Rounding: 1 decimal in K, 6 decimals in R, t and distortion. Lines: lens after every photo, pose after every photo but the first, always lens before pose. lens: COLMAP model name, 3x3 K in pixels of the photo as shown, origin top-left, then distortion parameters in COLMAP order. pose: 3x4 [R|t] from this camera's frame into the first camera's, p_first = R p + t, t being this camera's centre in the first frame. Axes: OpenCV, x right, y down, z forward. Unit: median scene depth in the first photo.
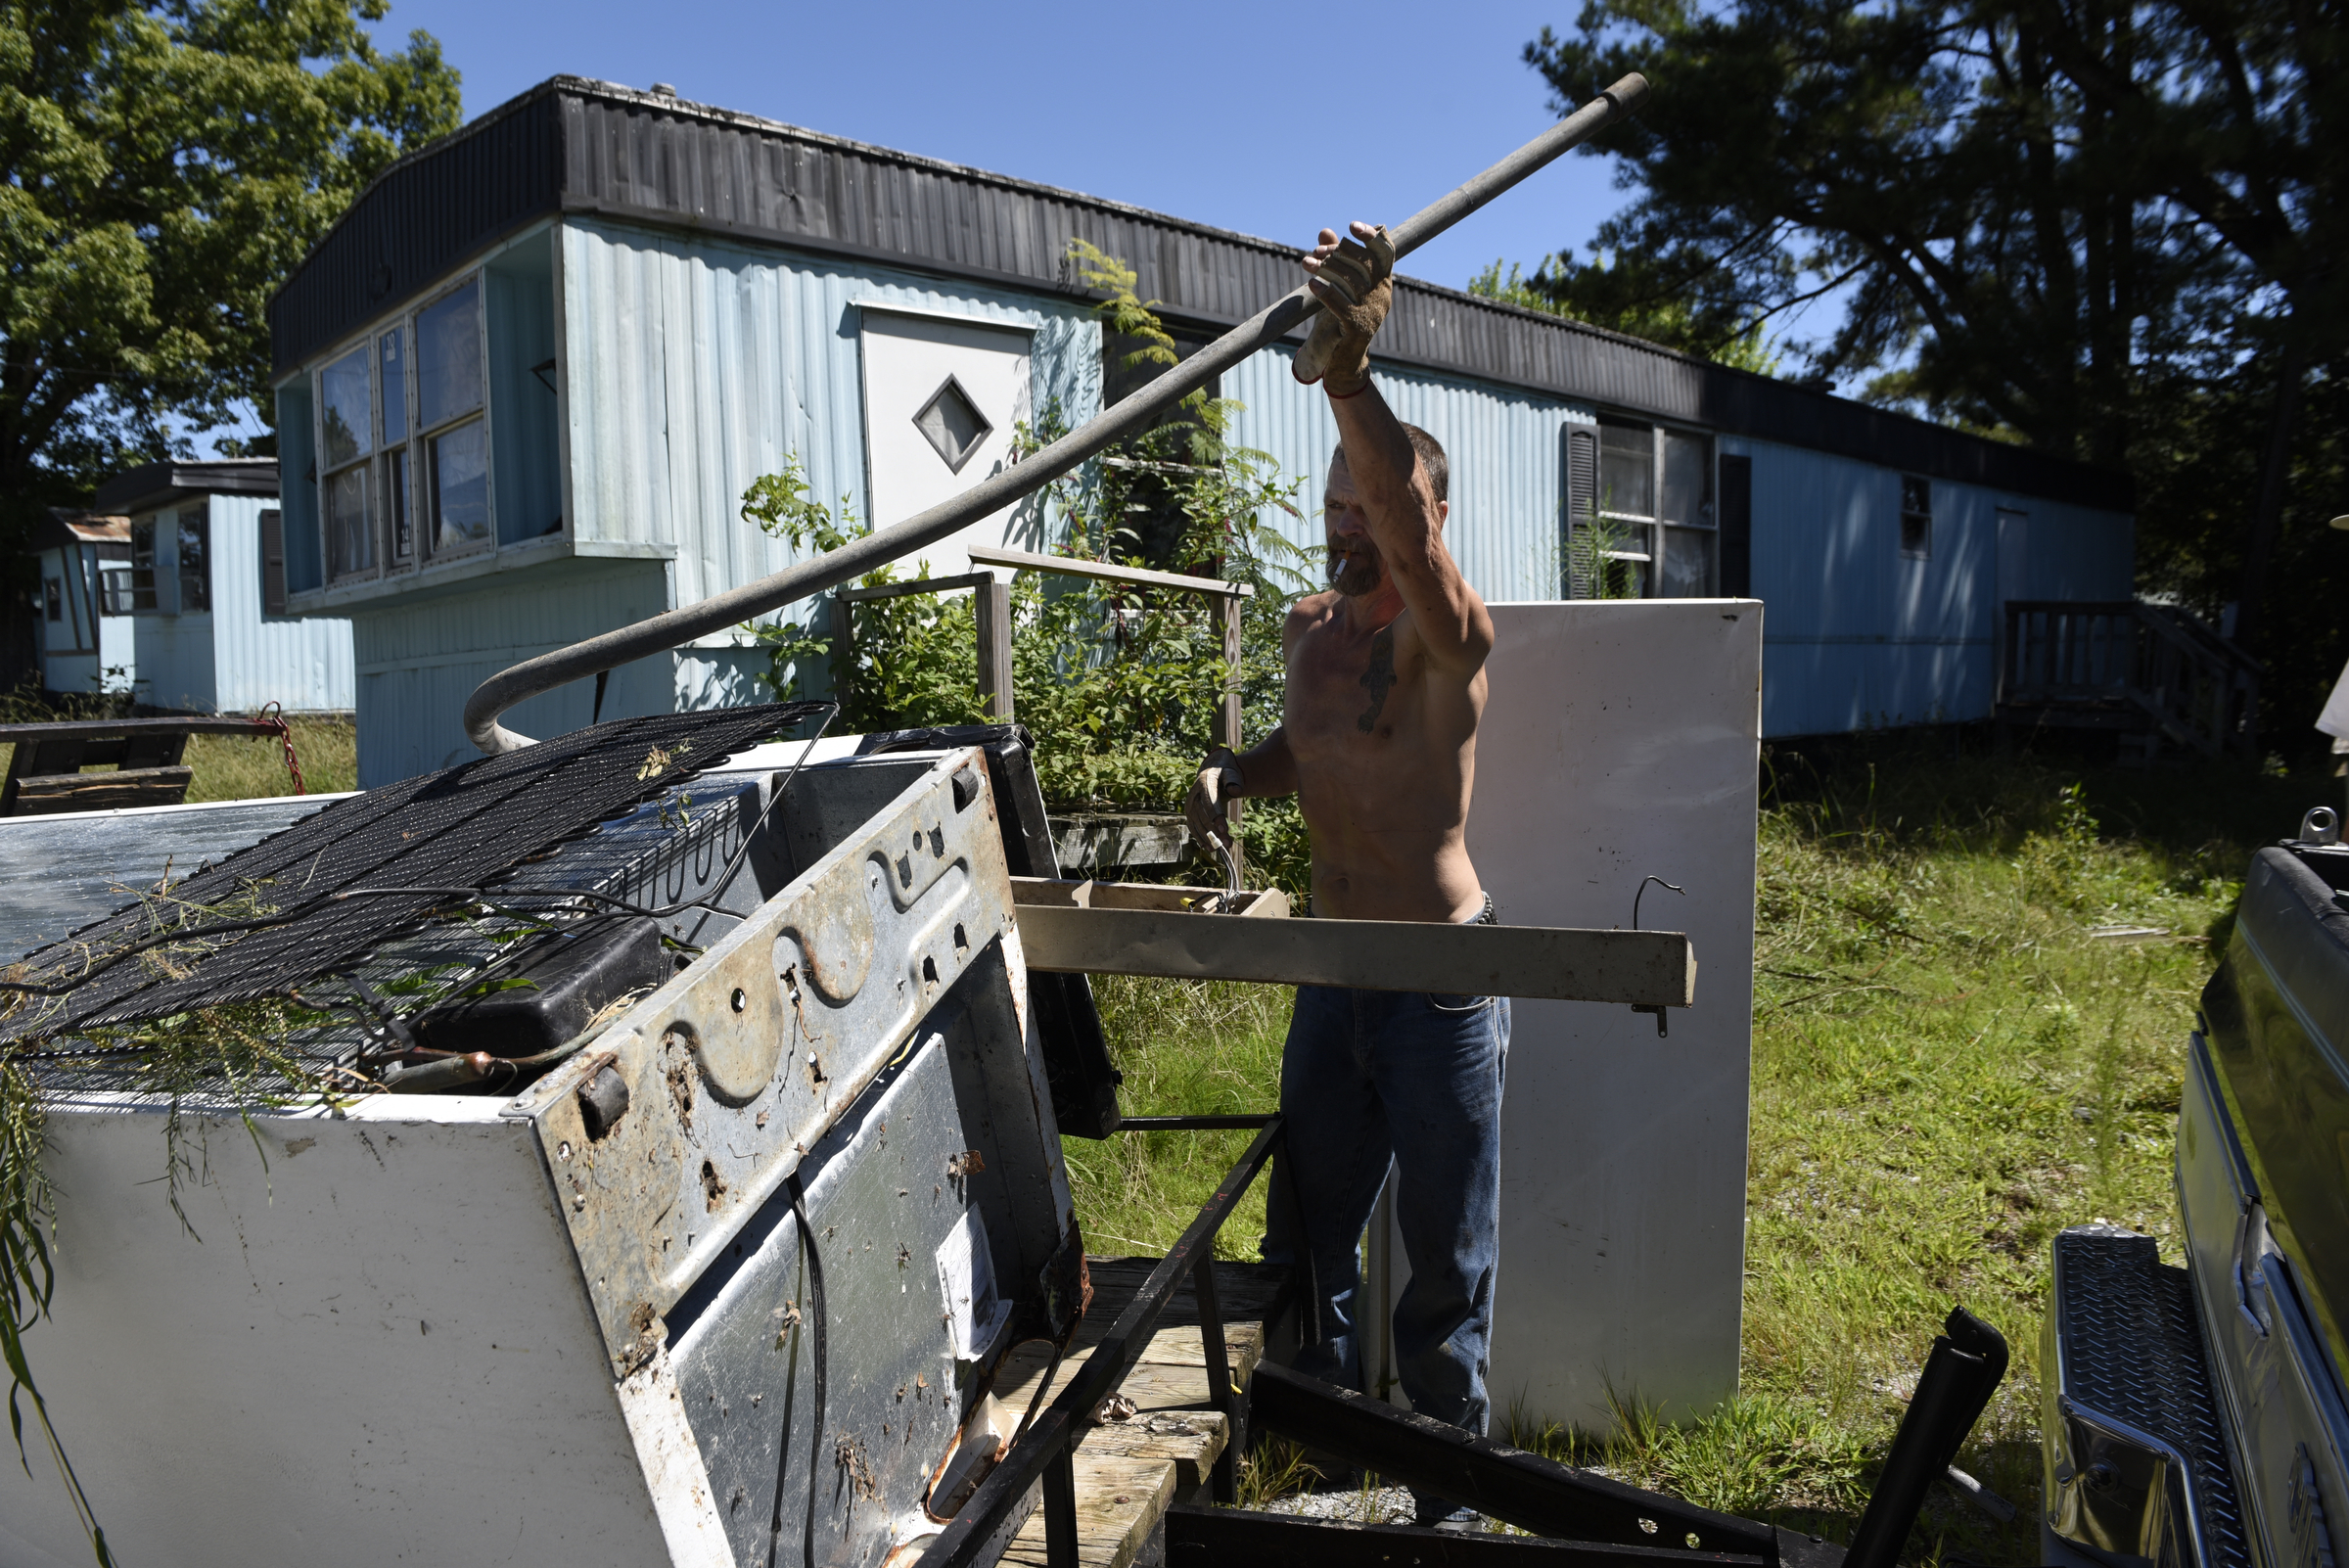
lens RADIAL K [[1631.5, 0, 1200.2], [0, 1631.5, 789.1], [0, 0, 1]] dist [-0.077248, 0.000137]
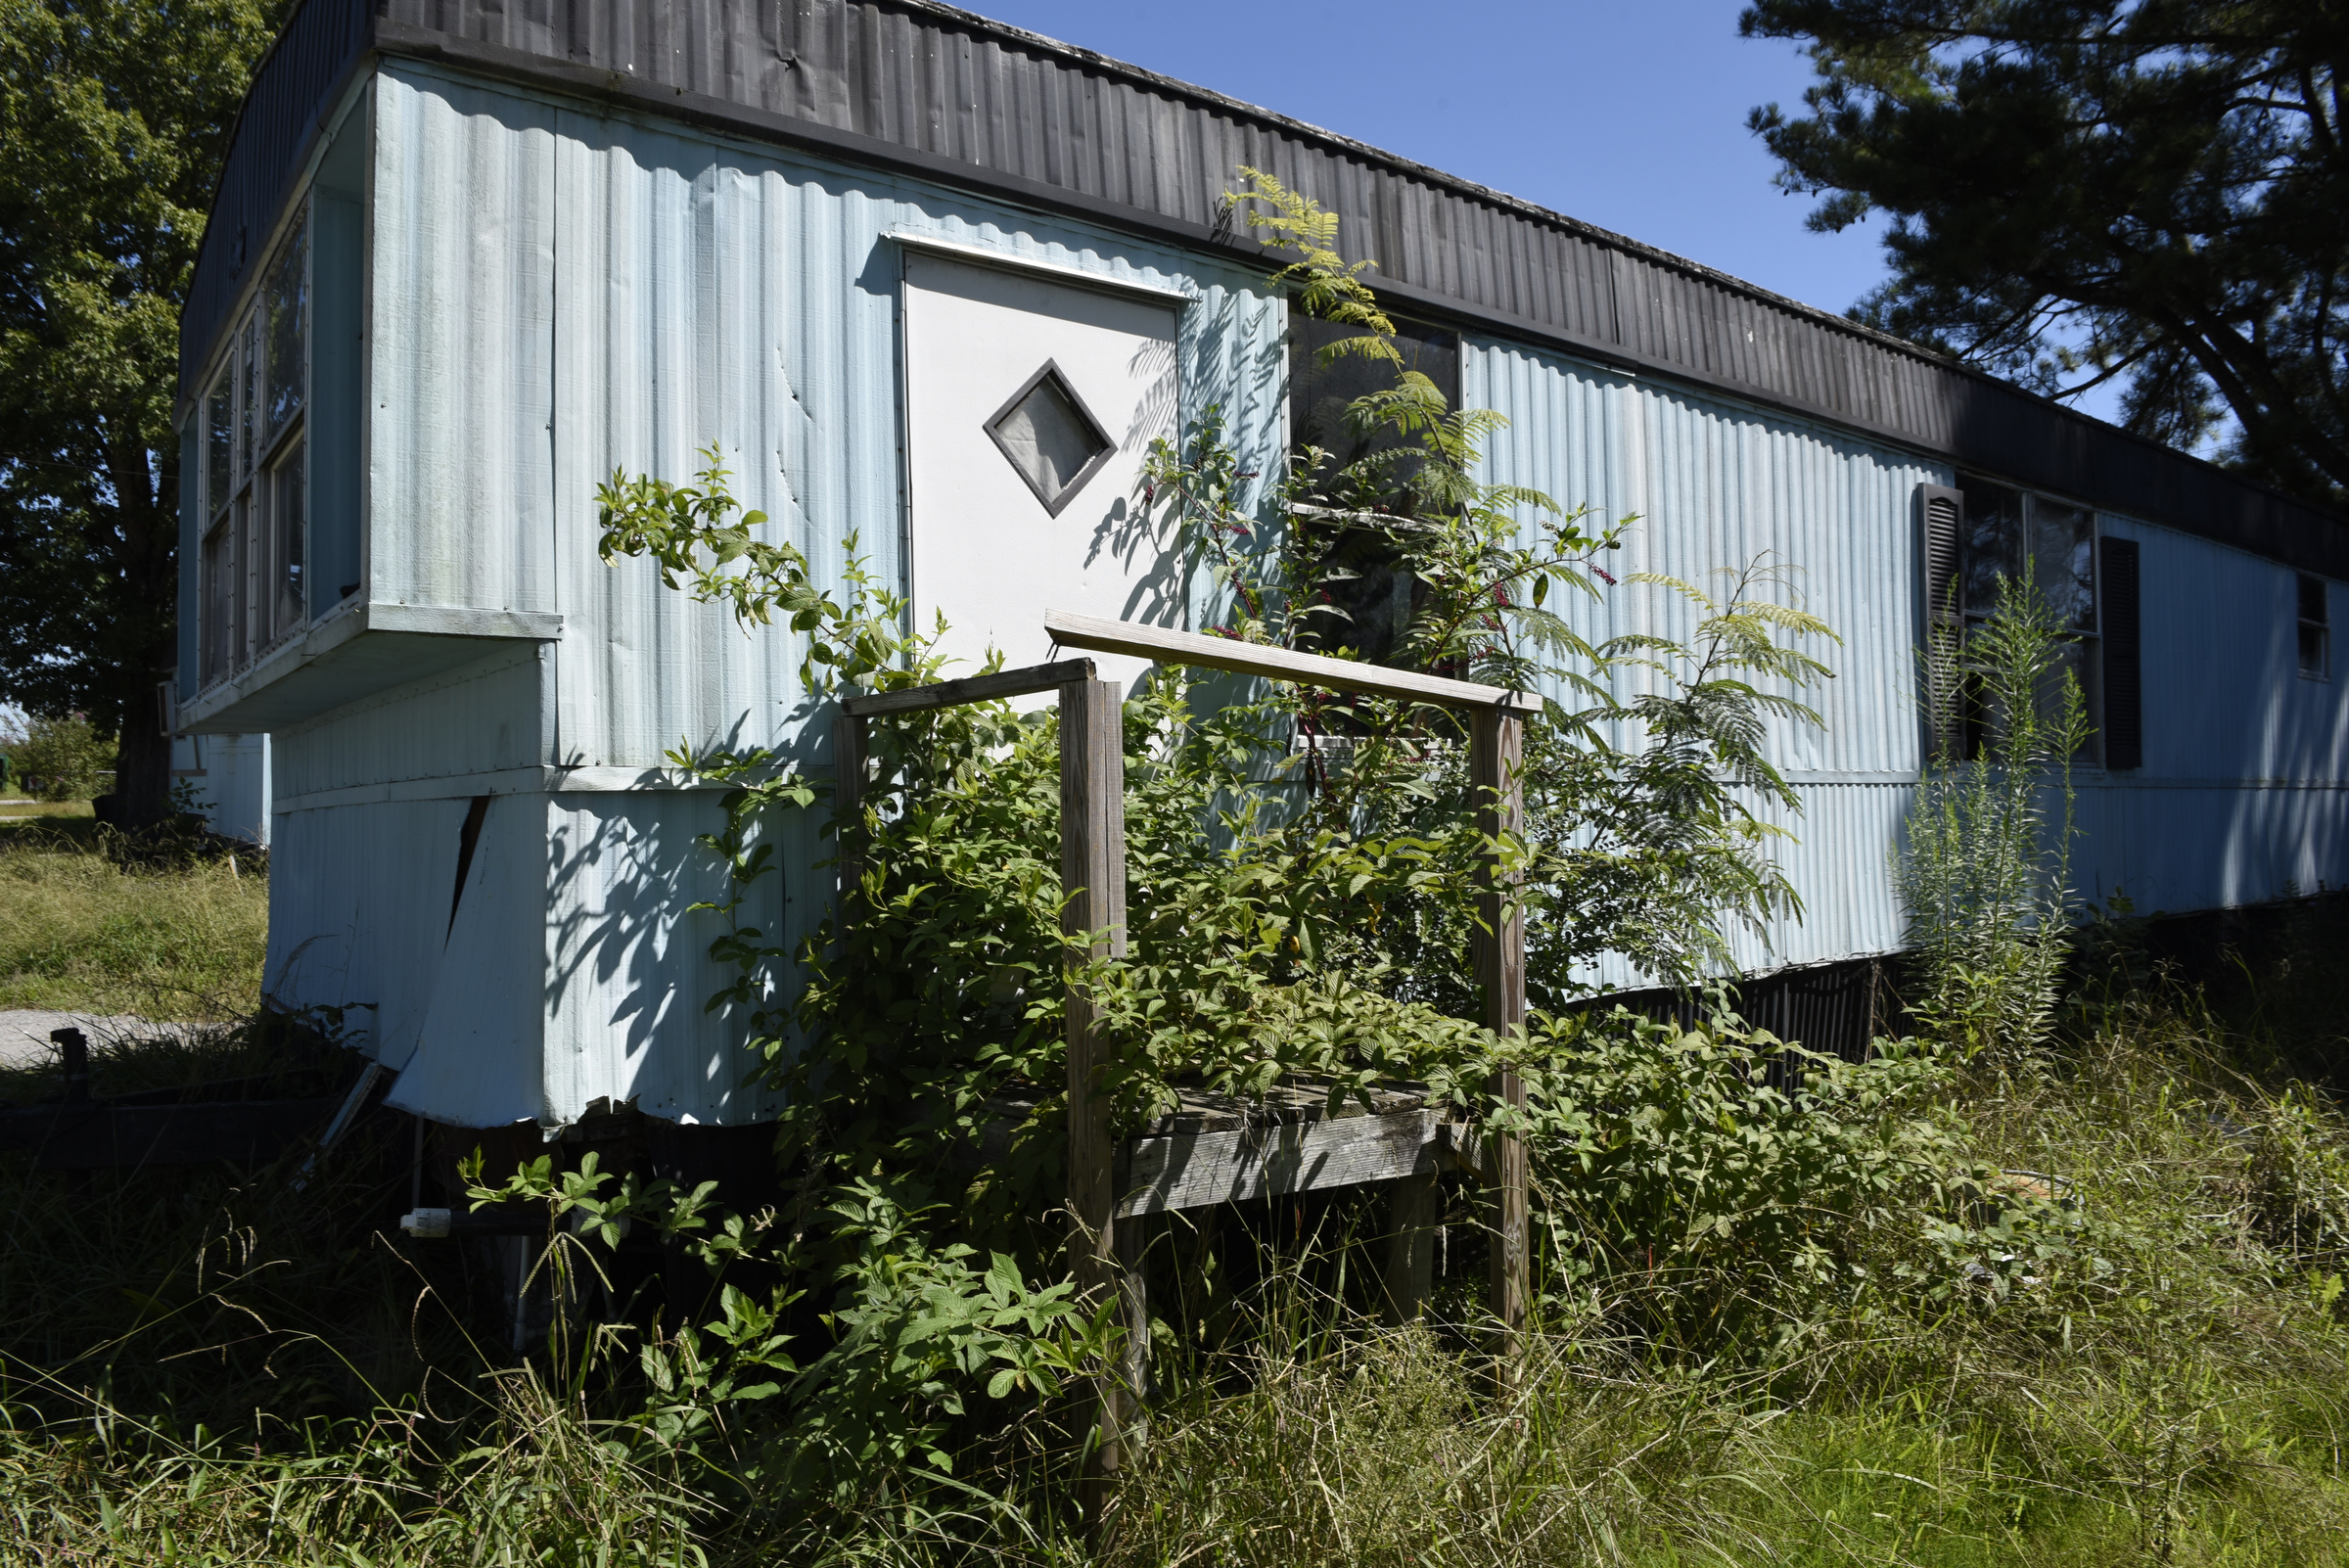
lens RADIAL K [[1631.5, 0, 1200.2], [0, 1631.5, 789.1], [0, 0, 1]] dist [-0.077248, 0.000137]
pose [[0.994657, 0.010070, -0.102743, -0.030089], [-0.018337, 0.996639, -0.079836, -0.041983], [0.101594, 0.081294, 0.991499, 0.409588]]
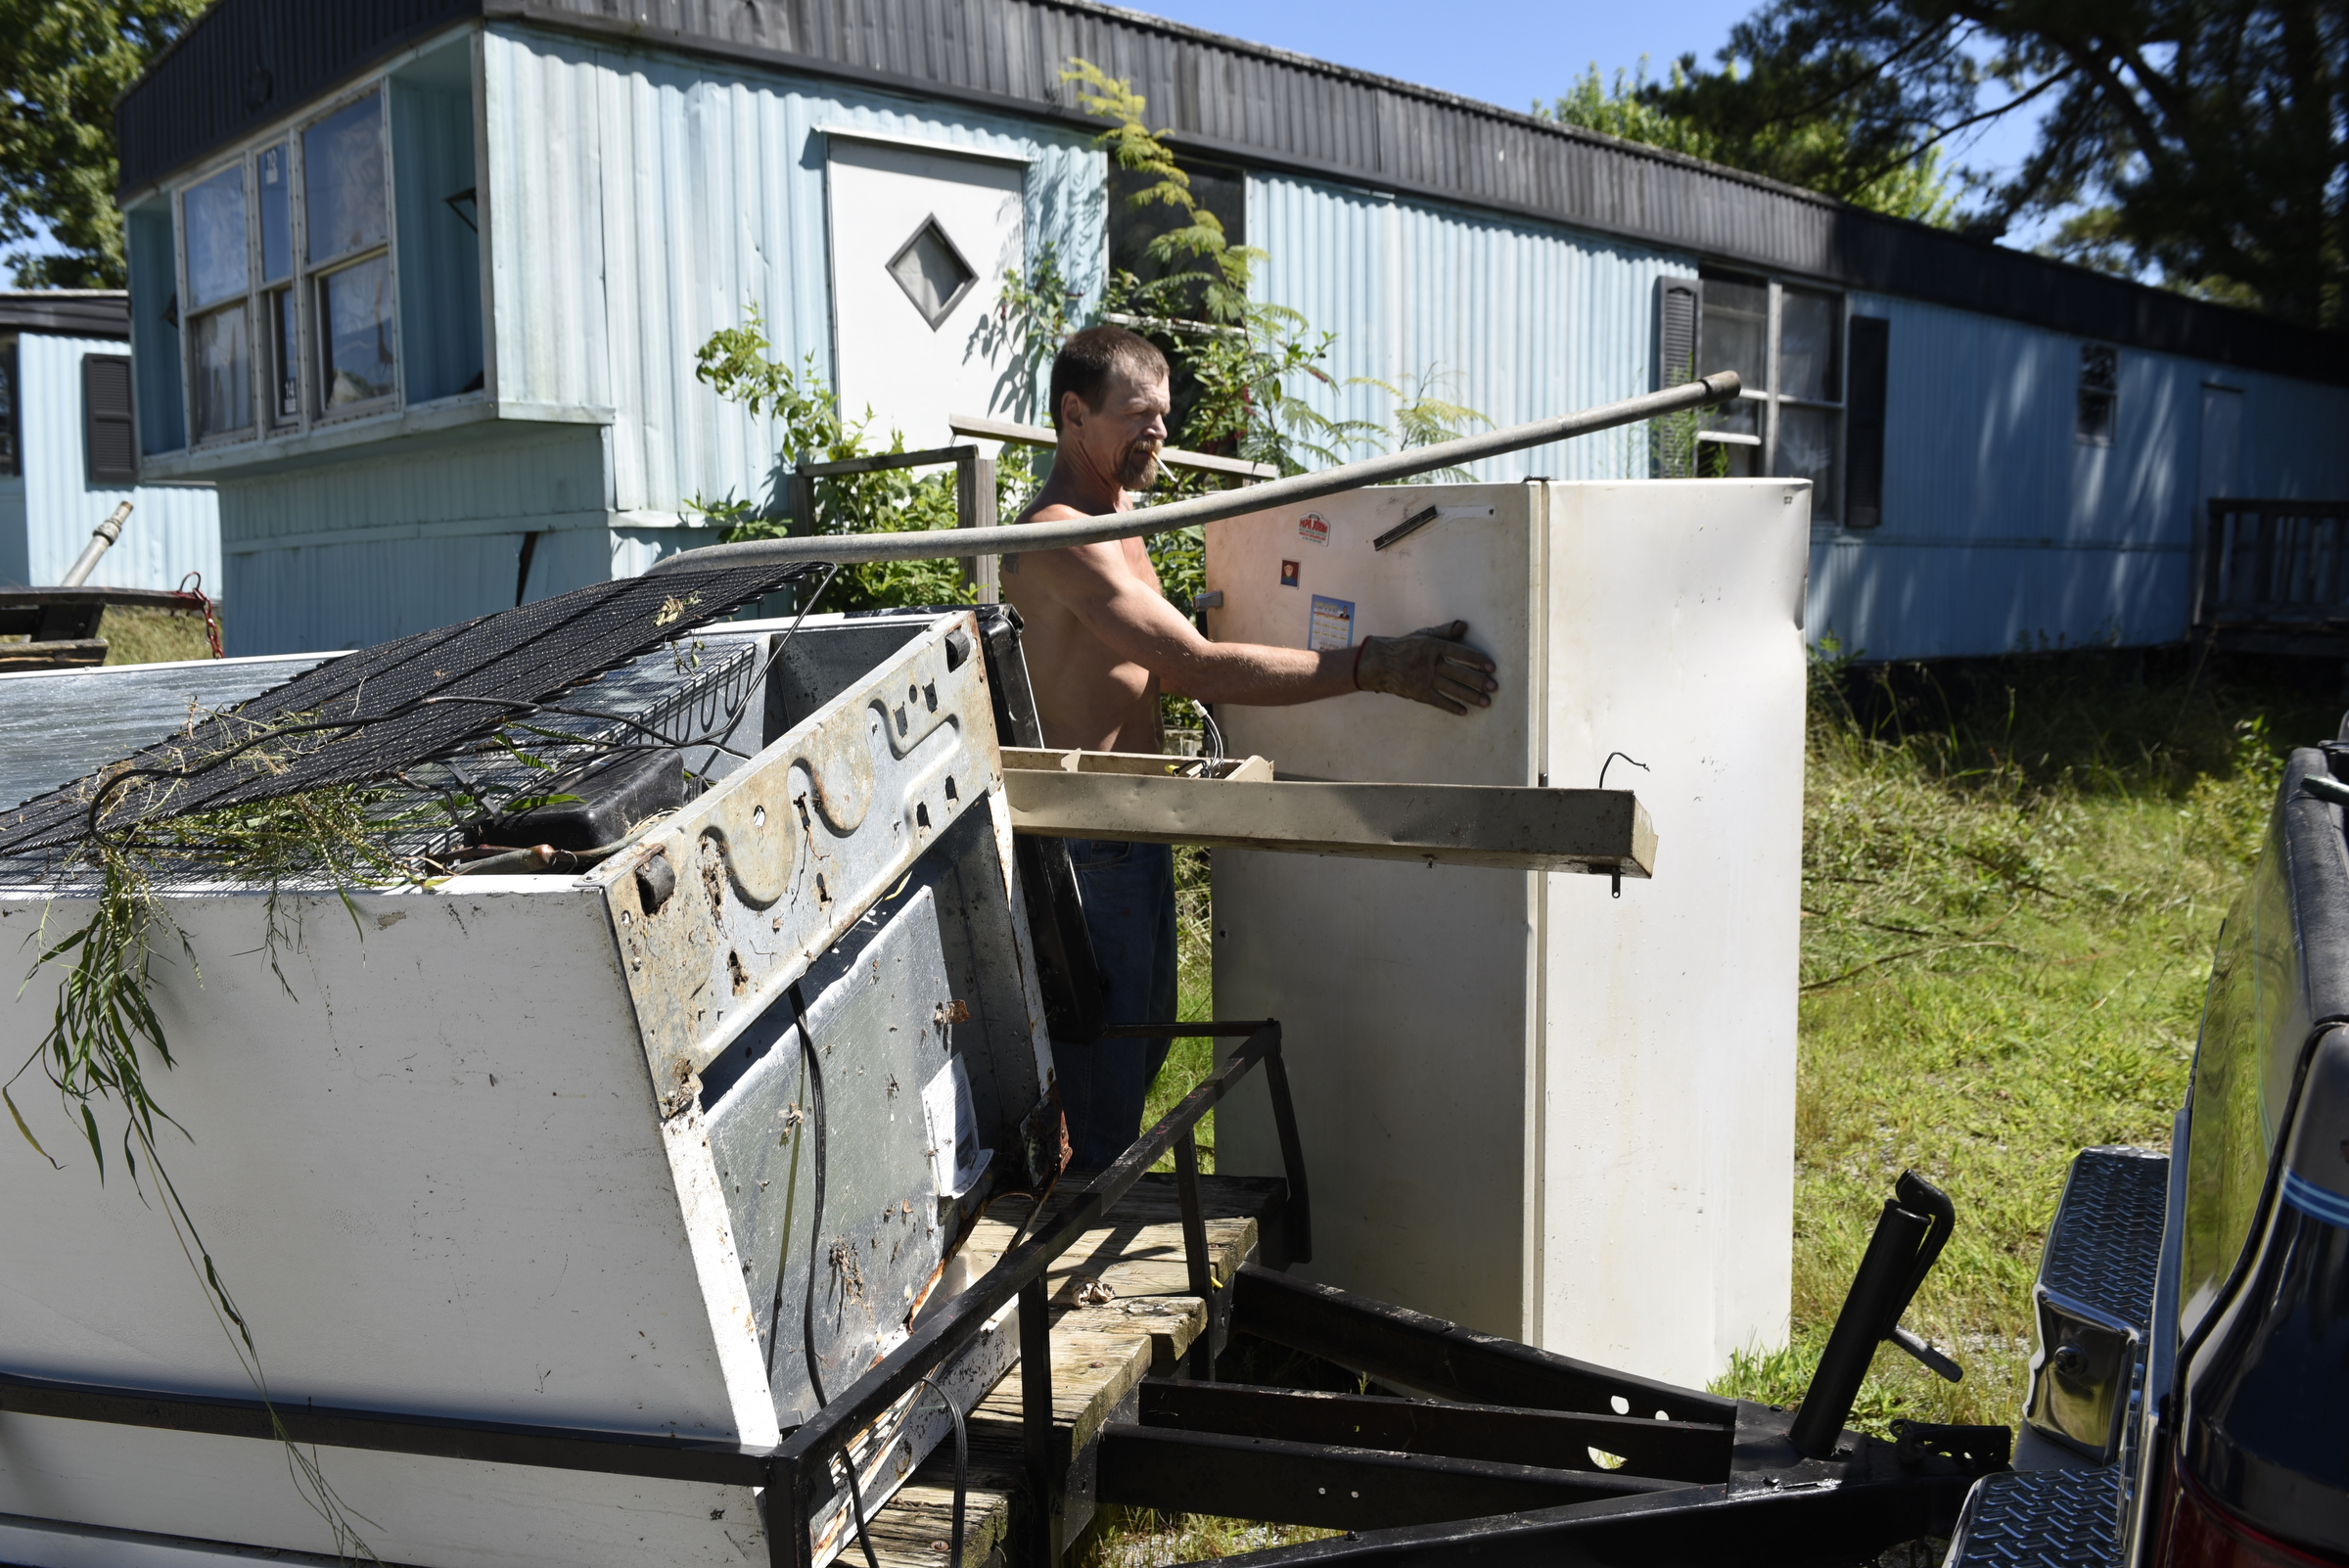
lens RADIAL K [[2011.3, 0, 1174.5], [0, 2011.3, 784.0], [0, 0, 1]] dist [-0.031833, 0.007143]
pose [[0.999539, 0.018866, -0.023774, 0.006925], [-0.018105, 0.999329, 0.031843, 0.010789], [0.024359, -0.031398, 0.999210, -0.073223]]
